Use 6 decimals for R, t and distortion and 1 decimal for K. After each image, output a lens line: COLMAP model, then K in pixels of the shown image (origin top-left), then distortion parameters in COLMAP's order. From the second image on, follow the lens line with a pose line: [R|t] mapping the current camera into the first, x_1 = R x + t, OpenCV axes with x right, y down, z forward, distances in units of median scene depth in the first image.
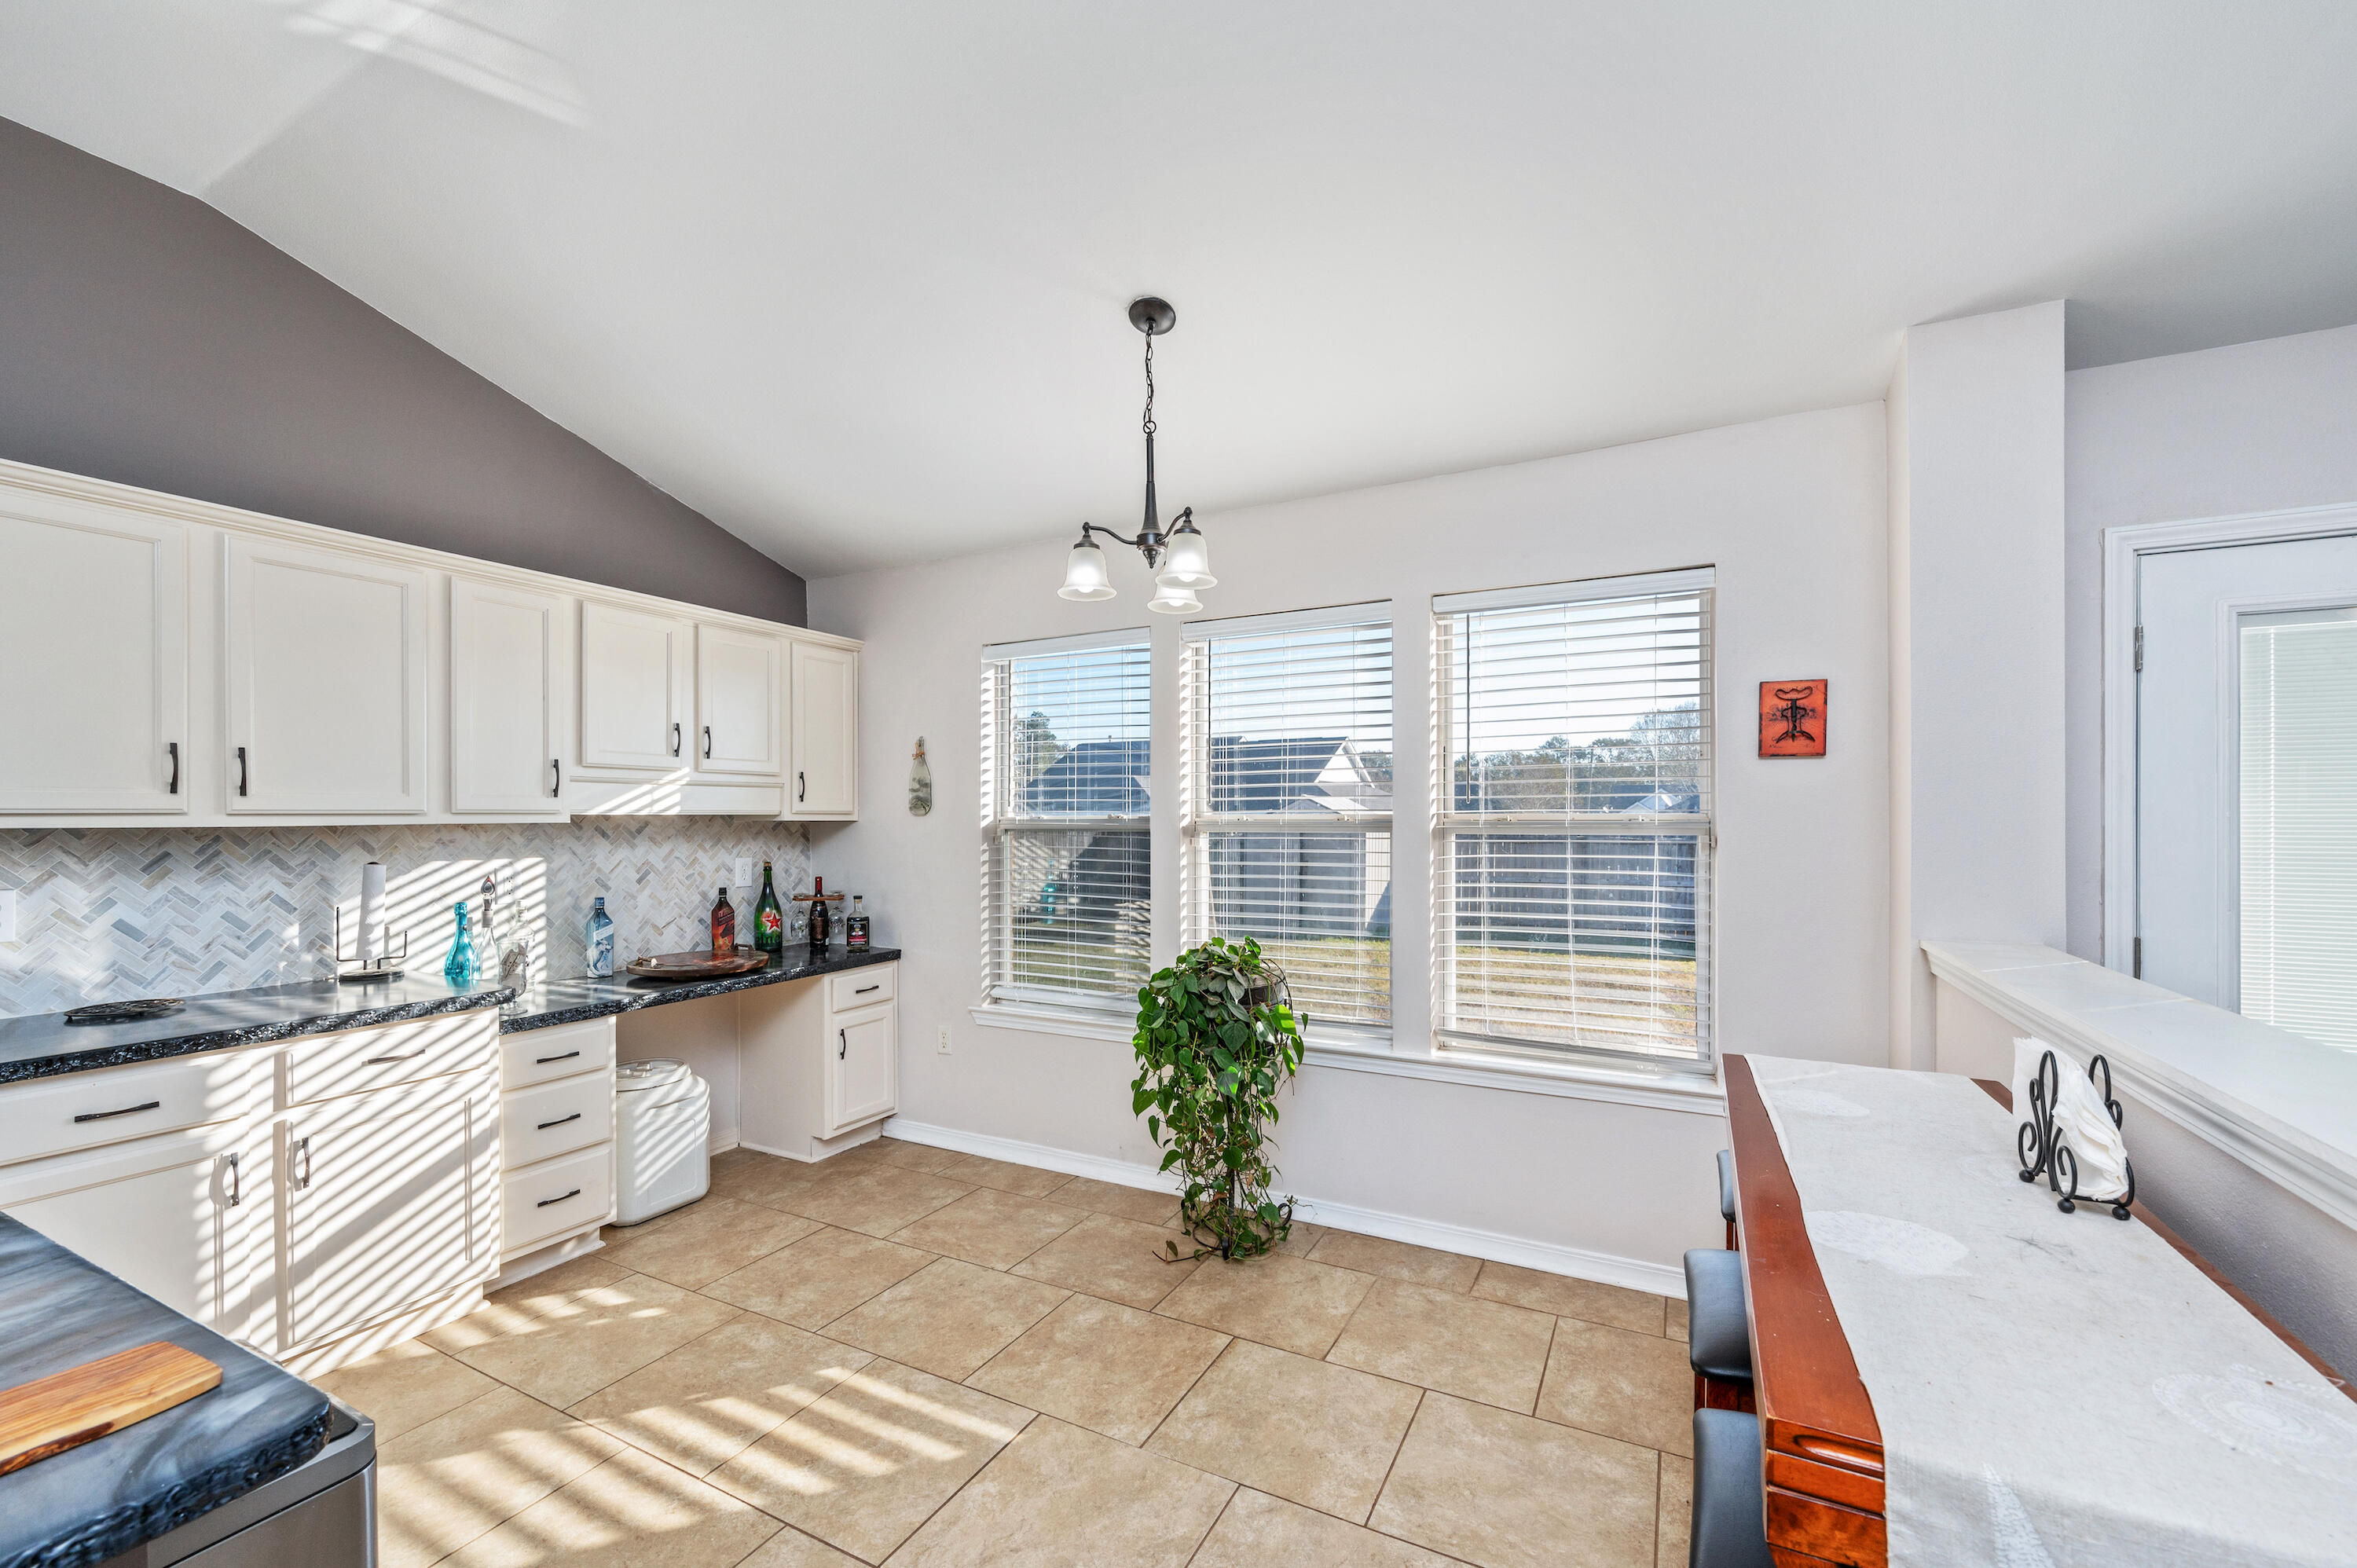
lens RADIAL K [[963.6, 0, 1220.7], [0, 963.6, 822.0], [0, 0, 1]] dist [-0.009843, 0.000728]
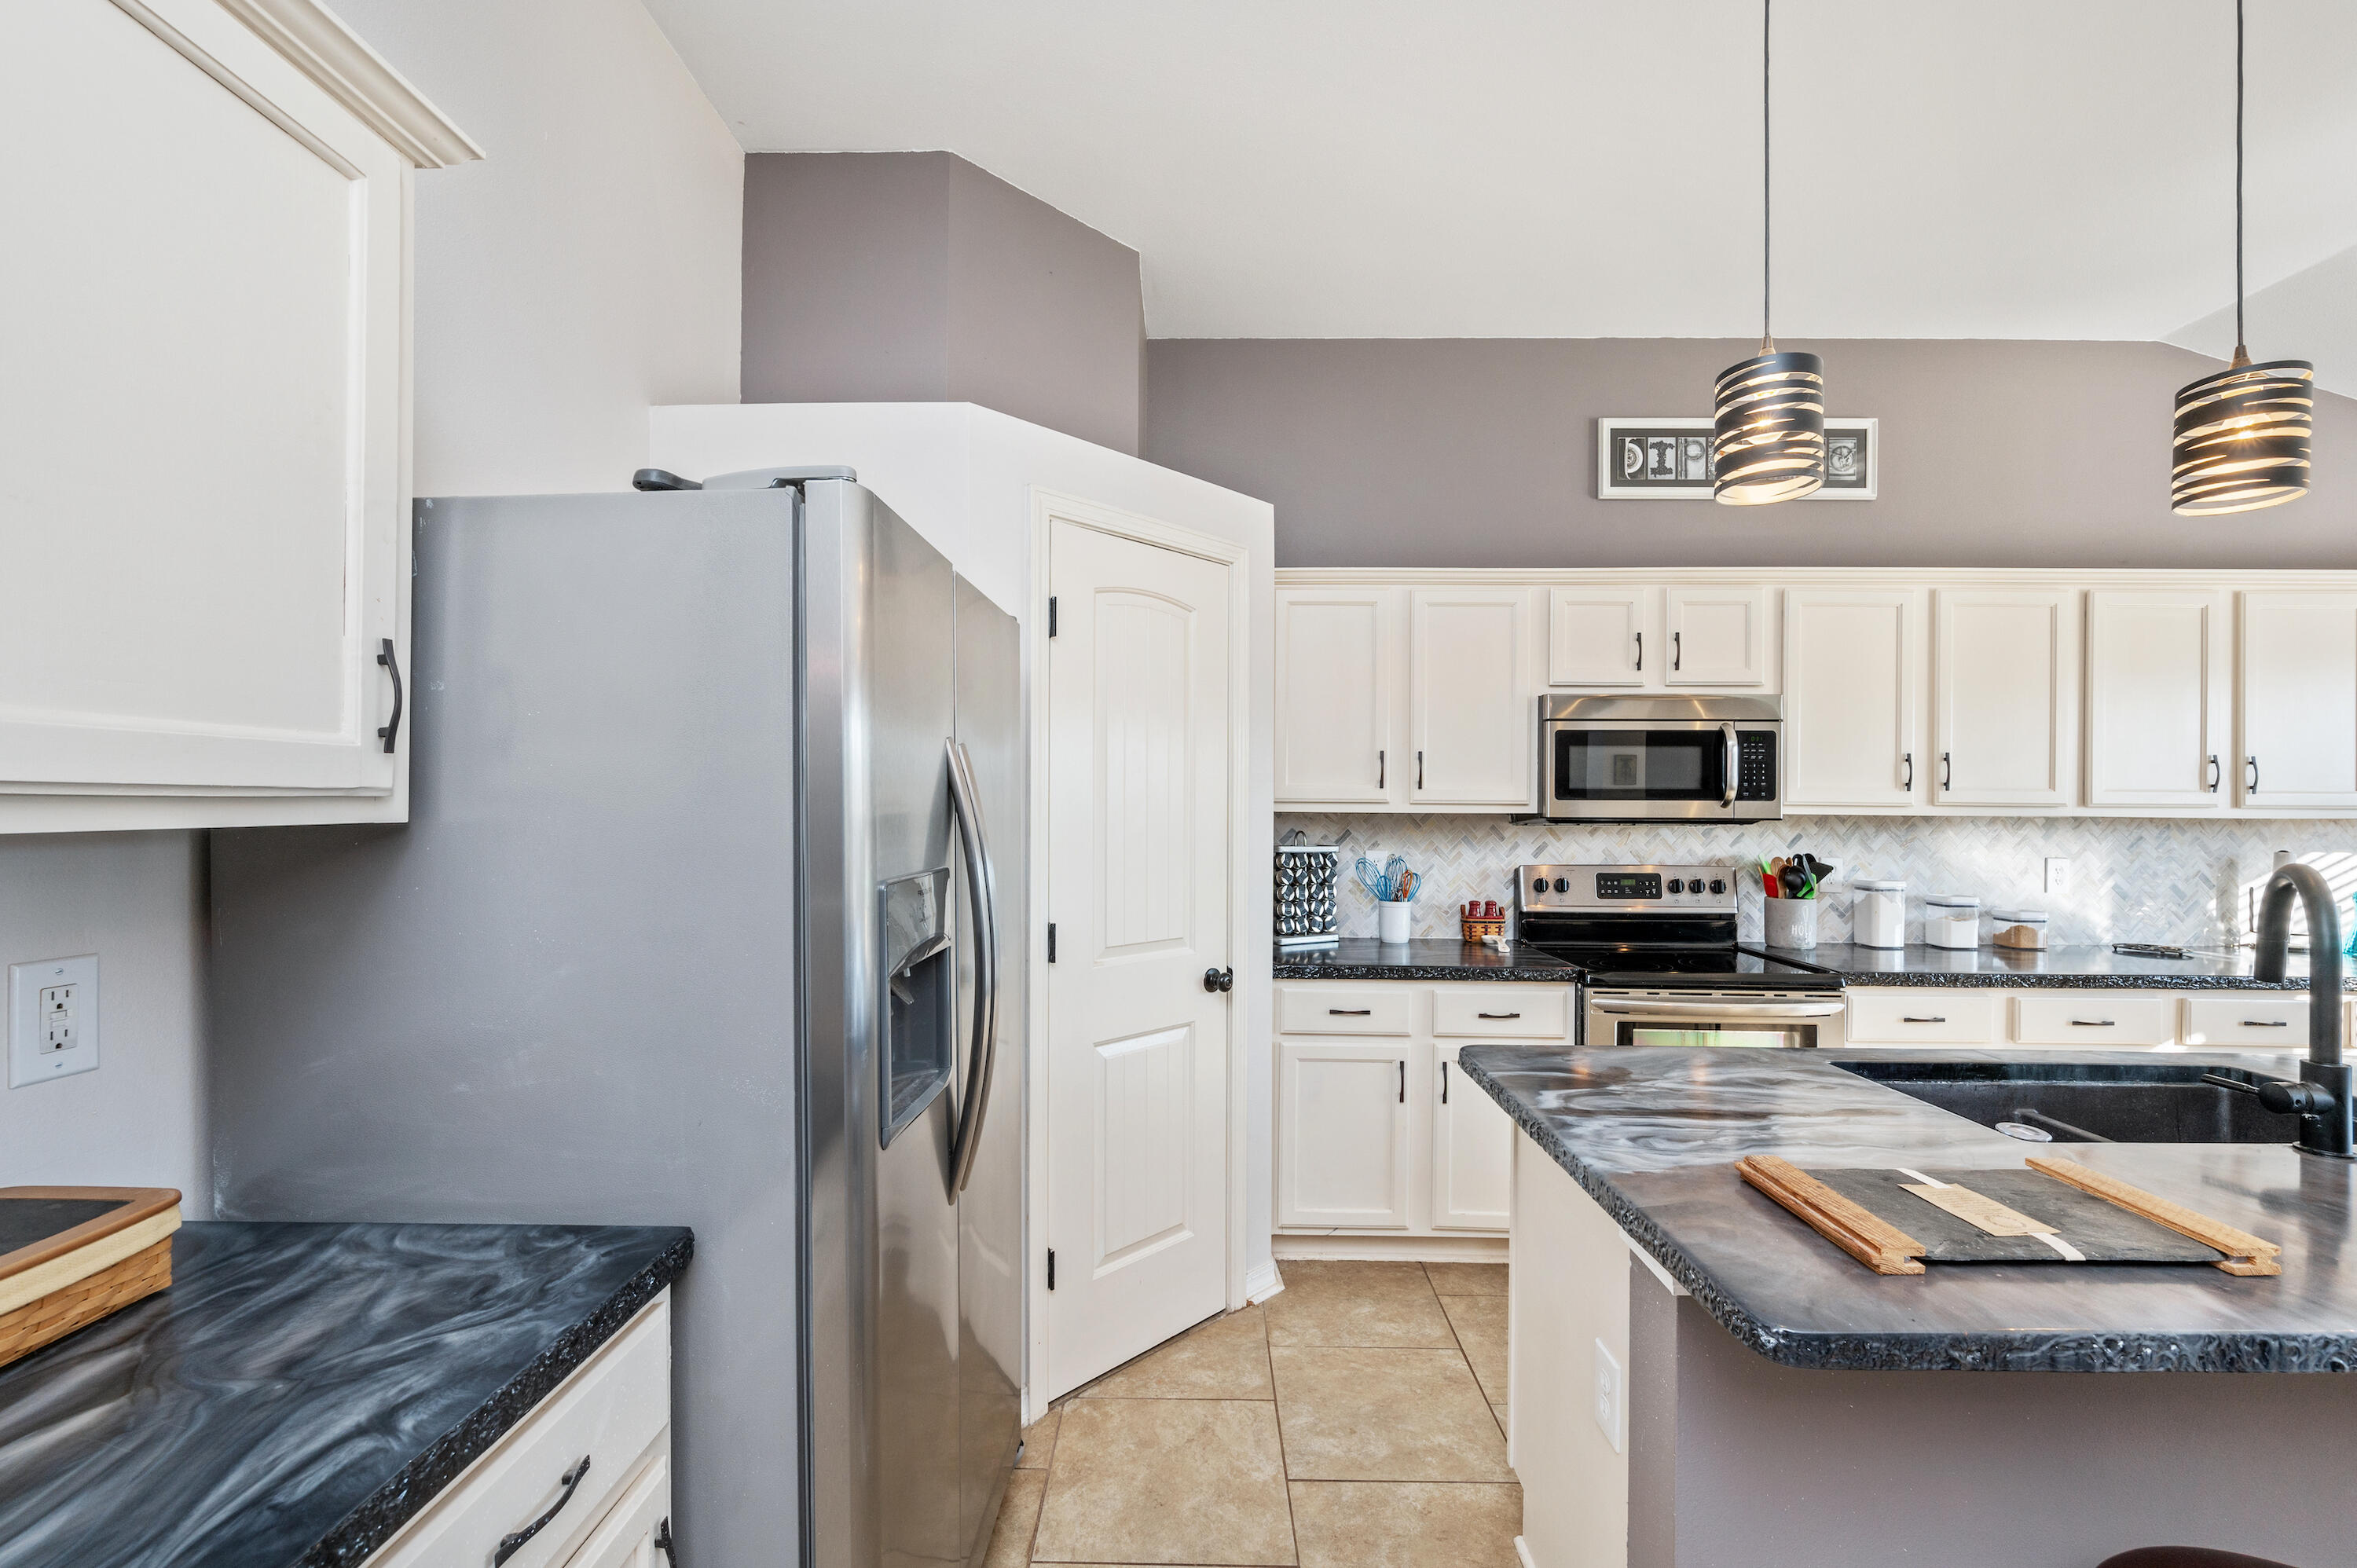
lens RADIAL K [[963.6, 0, 1192.1], [0, 963.6, 810.4], [0, 0, 1]] dist [-0.009843, 0.000728]
pose [[0.419331, 0.009039, -0.907788, -0.352690], [-0.012931, 0.999908, 0.003983, 0.005206], [0.907741, 0.010068, 0.419409, -0.637300]]
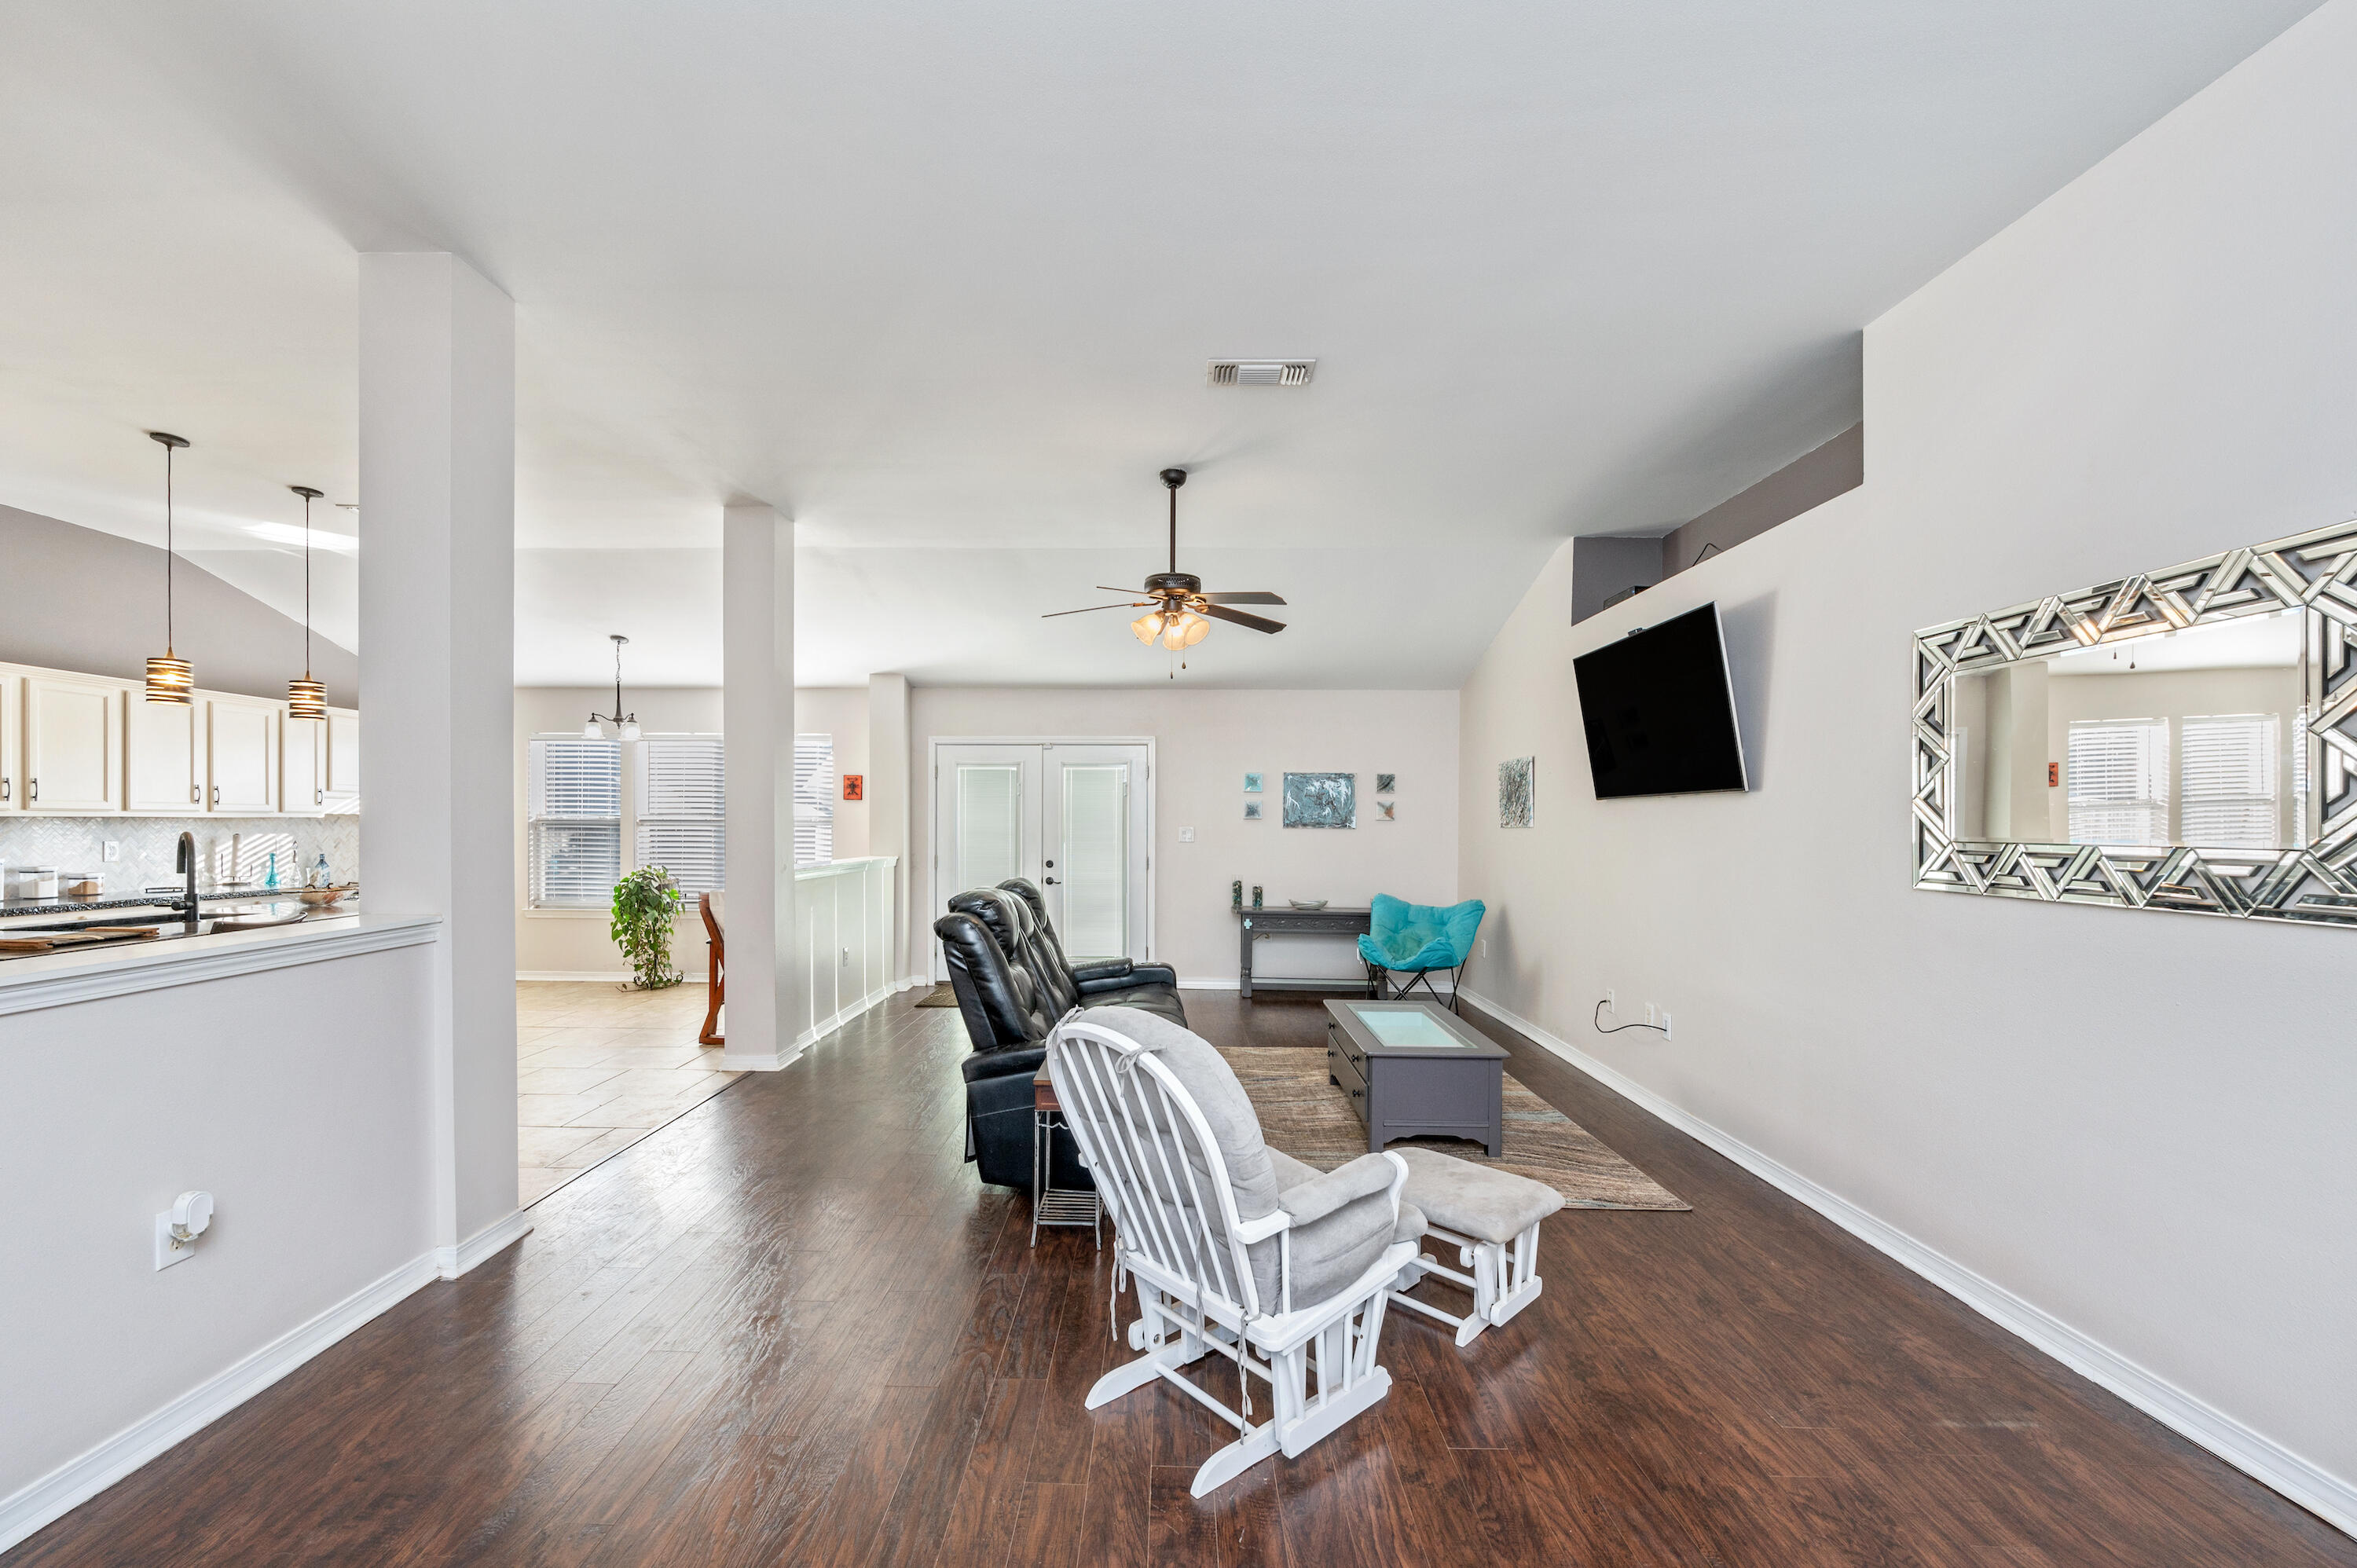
lens RADIAL K [[963.6, 0, 1150.9], [0, 963.6, 839.2], [0, 0, 1]] dist [-0.009843, 0.000728]
pose [[0.913656, 0.002587, 0.406479, 0.169562], [-0.007989, 0.999901, 0.011592, 0.010208], [-0.406409, -0.013839, 0.913586, -1.803447]]
